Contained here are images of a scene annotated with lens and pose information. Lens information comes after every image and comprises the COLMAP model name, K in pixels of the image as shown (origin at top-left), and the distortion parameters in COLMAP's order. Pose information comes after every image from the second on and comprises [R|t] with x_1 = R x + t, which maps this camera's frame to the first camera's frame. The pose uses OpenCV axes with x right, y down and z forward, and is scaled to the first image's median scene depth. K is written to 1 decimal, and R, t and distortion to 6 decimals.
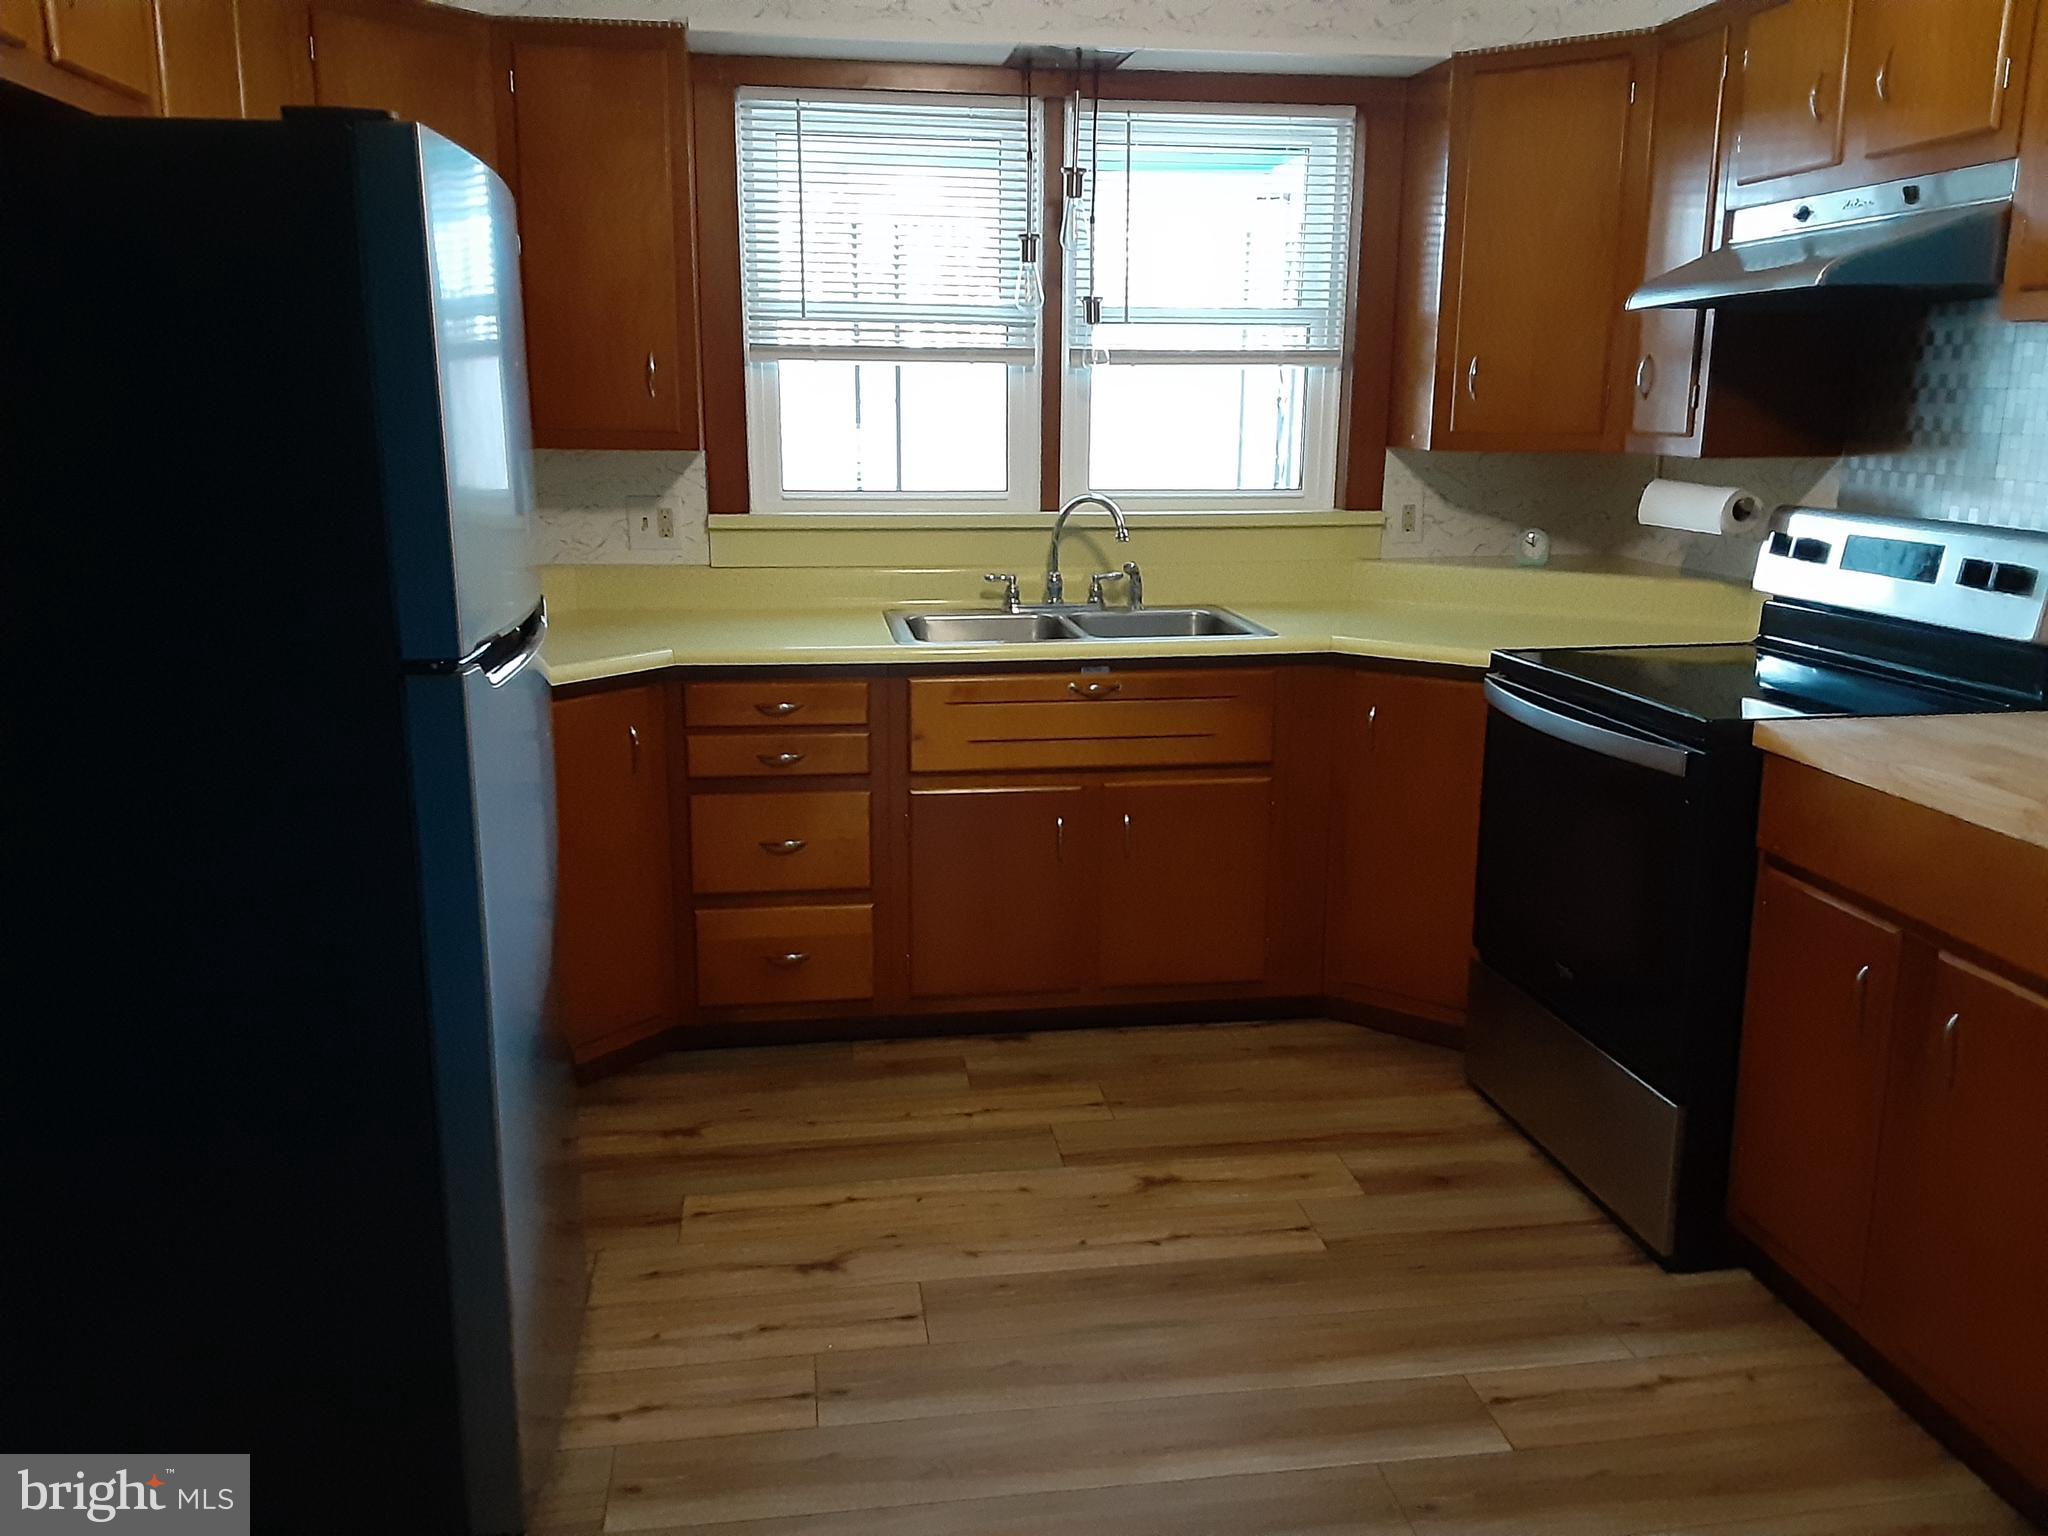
lens RADIAL K [[1601.9, 0, 1025.0], [0, 1601.9, 769.0], [0, 0, 1]] dist [0.065474, -0.037557]
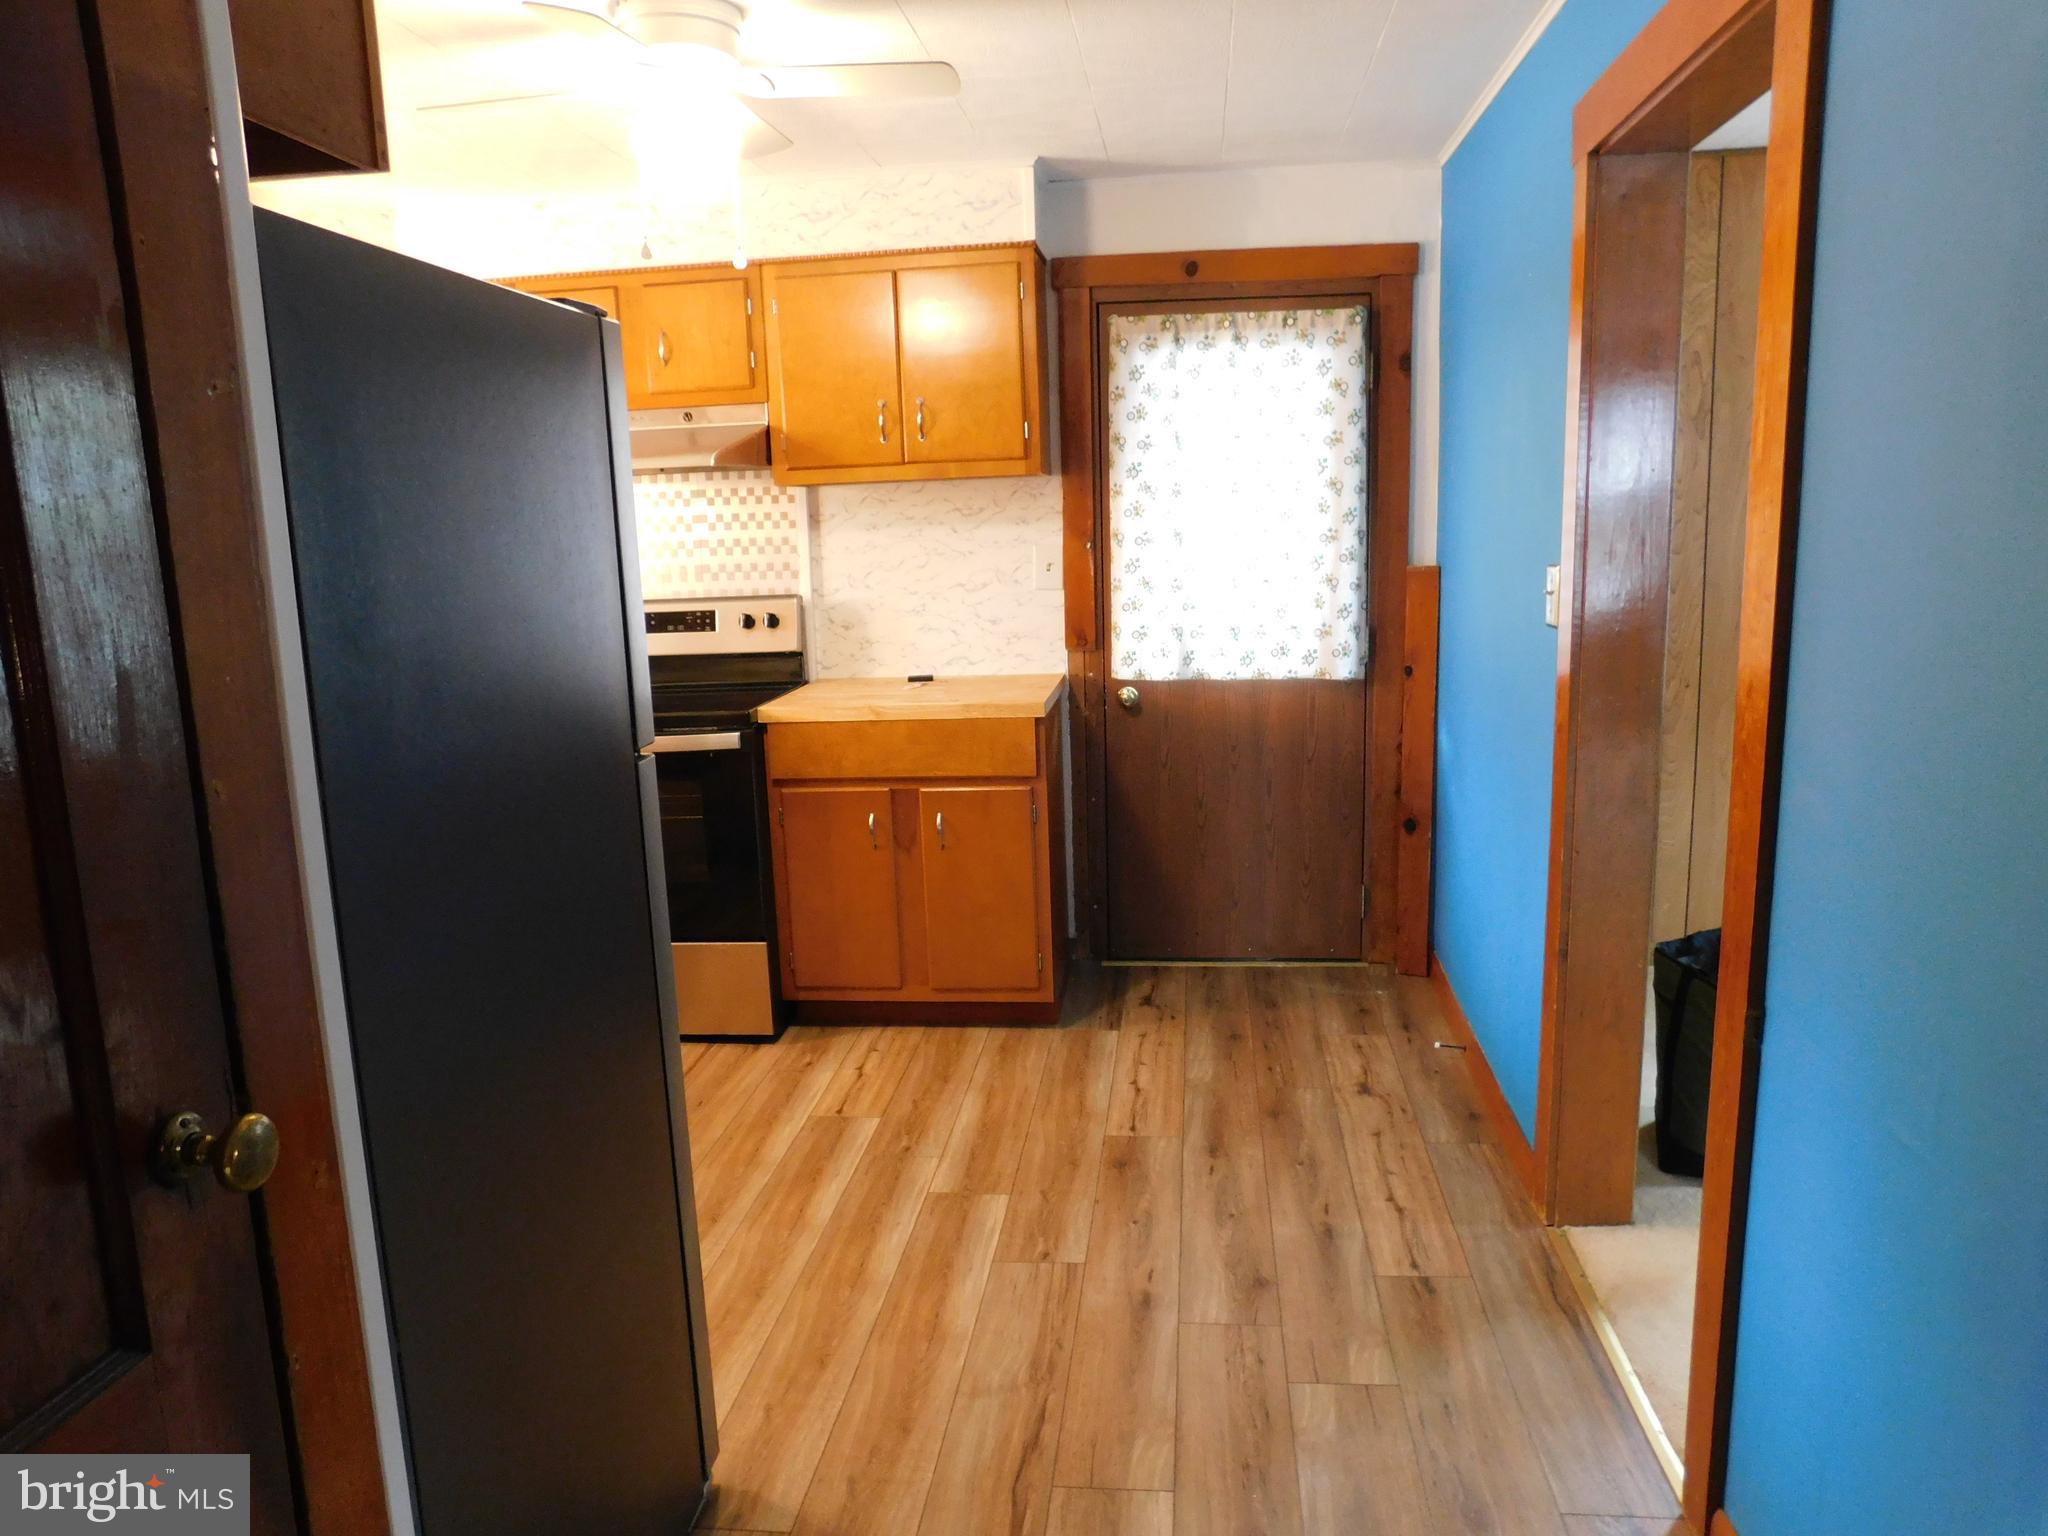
lens RADIAL K [[1395.9, 0, 995.8], [0, 1395.9, 769.4], [0, 0, 1]] dist [-0.067442, 0.052061]
pose [[0.284067, -0.187747, 0.940243, -0.707561], [0.252521, 0.960669, 0.115533, -0.058749], [-0.924953, 0.204612, 0.320304, 0.231317]]
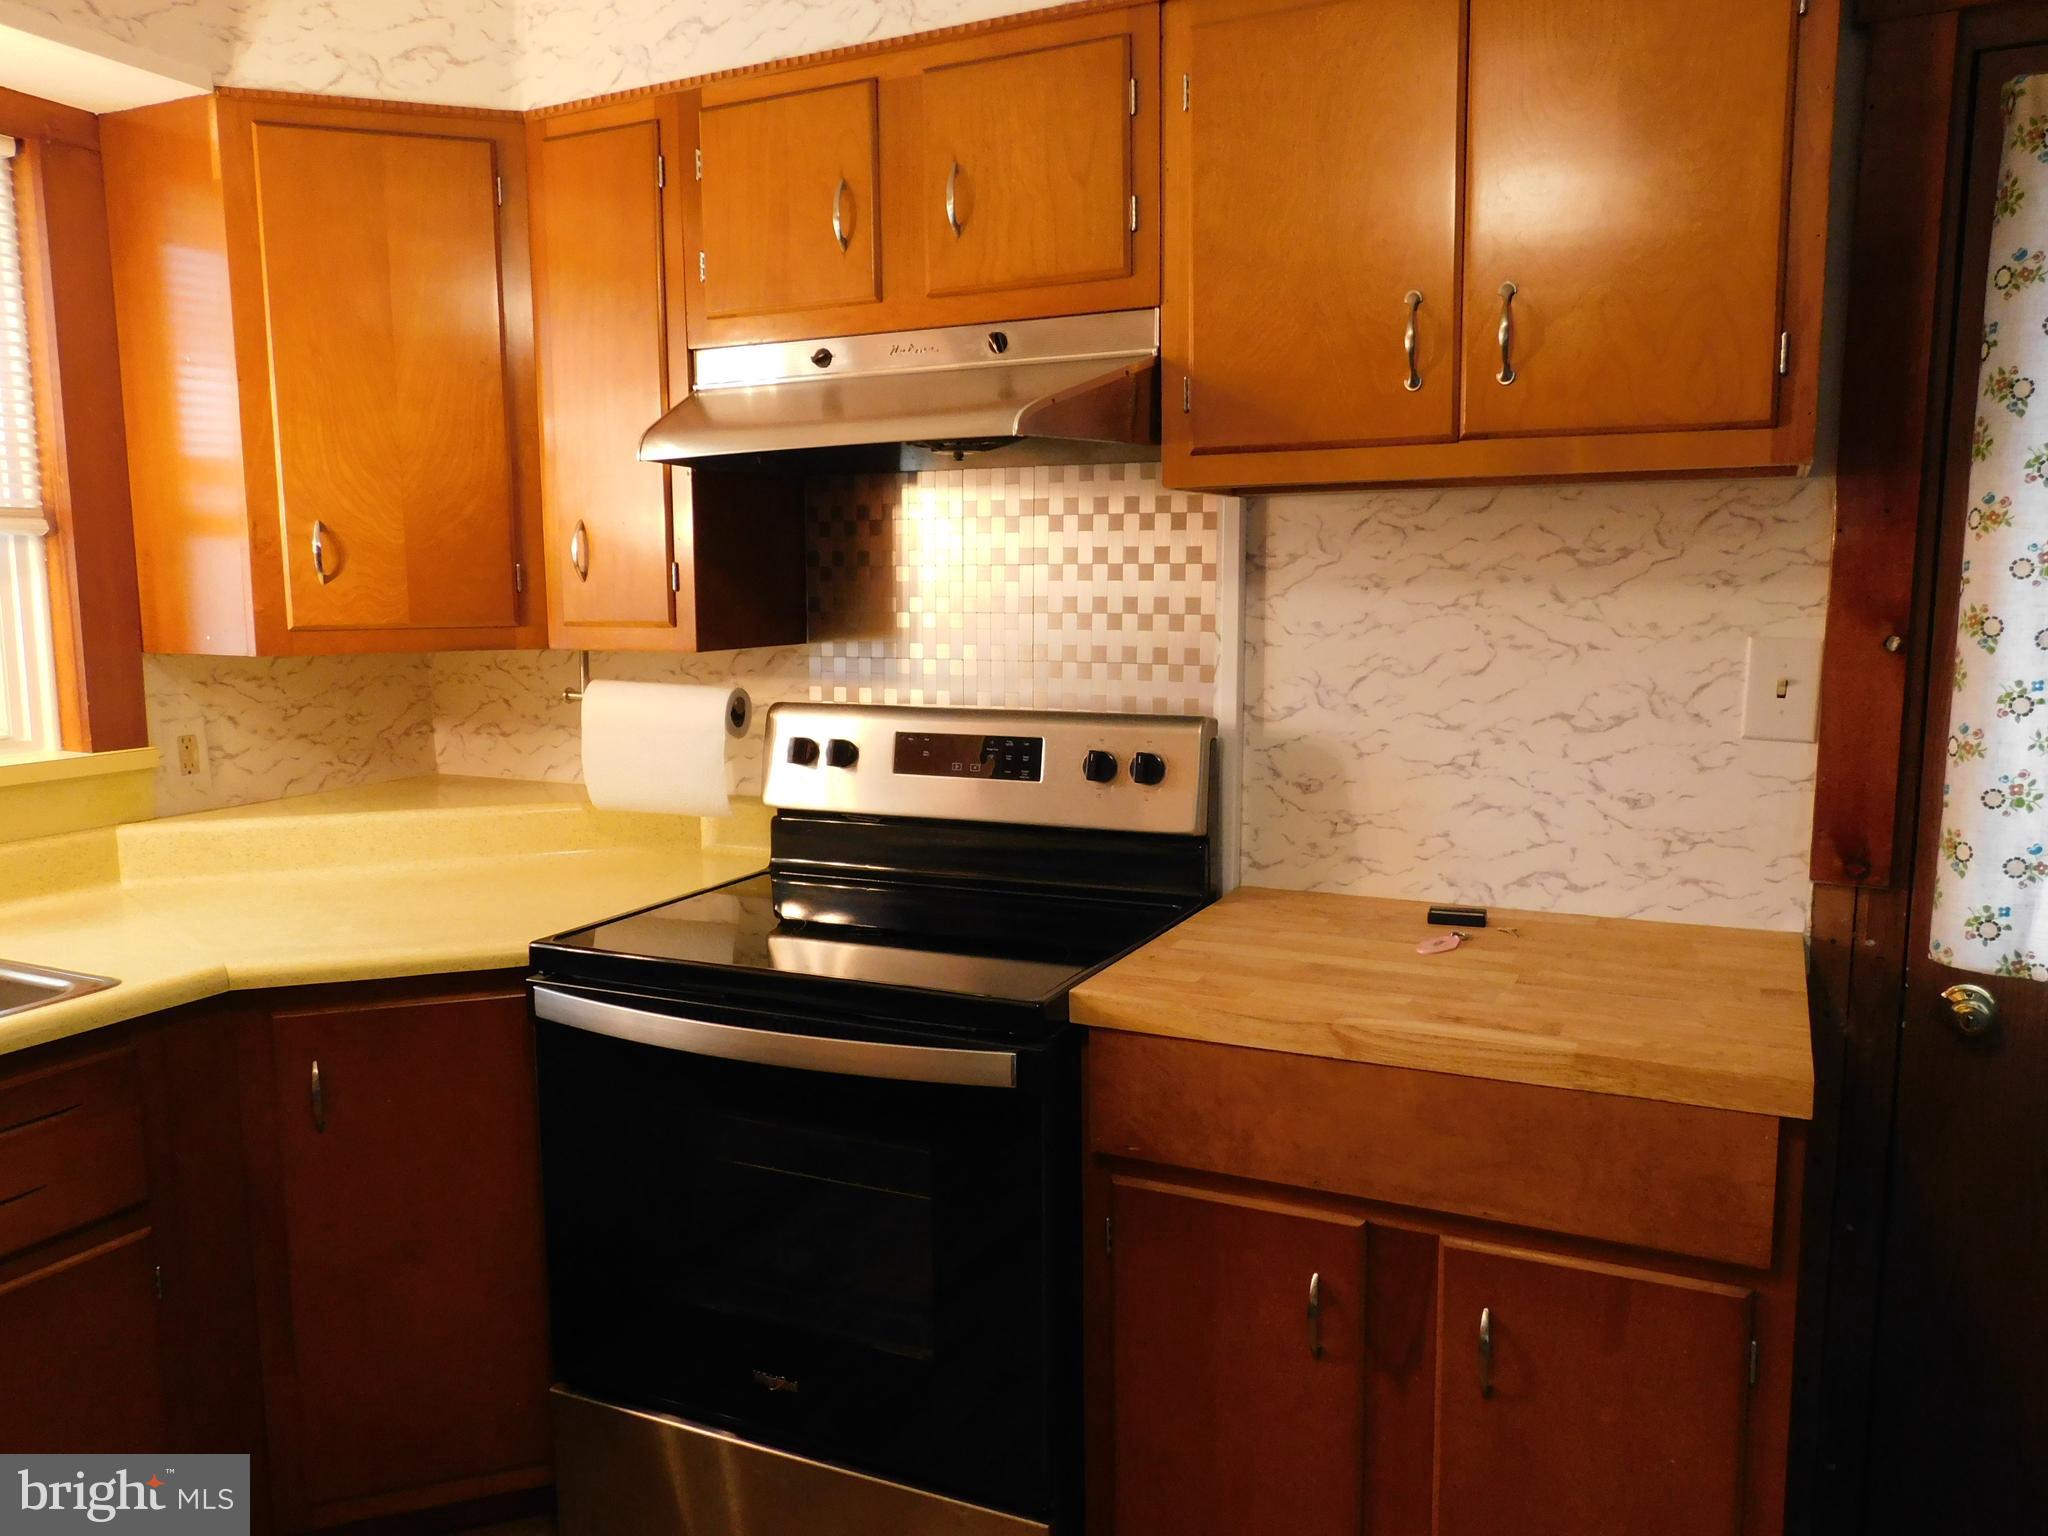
lens RADIAL K [[1503.1, 0, 1029.3], [0, 1503.1, 774.5], [0, 0, 1]] dist [-0.015378, 0.020603]
pose [[0.574464, -0.118097, 0.809966, -0.092919], [0.195988, 0.980598, 0.003973, -0.106073], [-0.794720, 0.156461, 0.586464, 0.459817]]
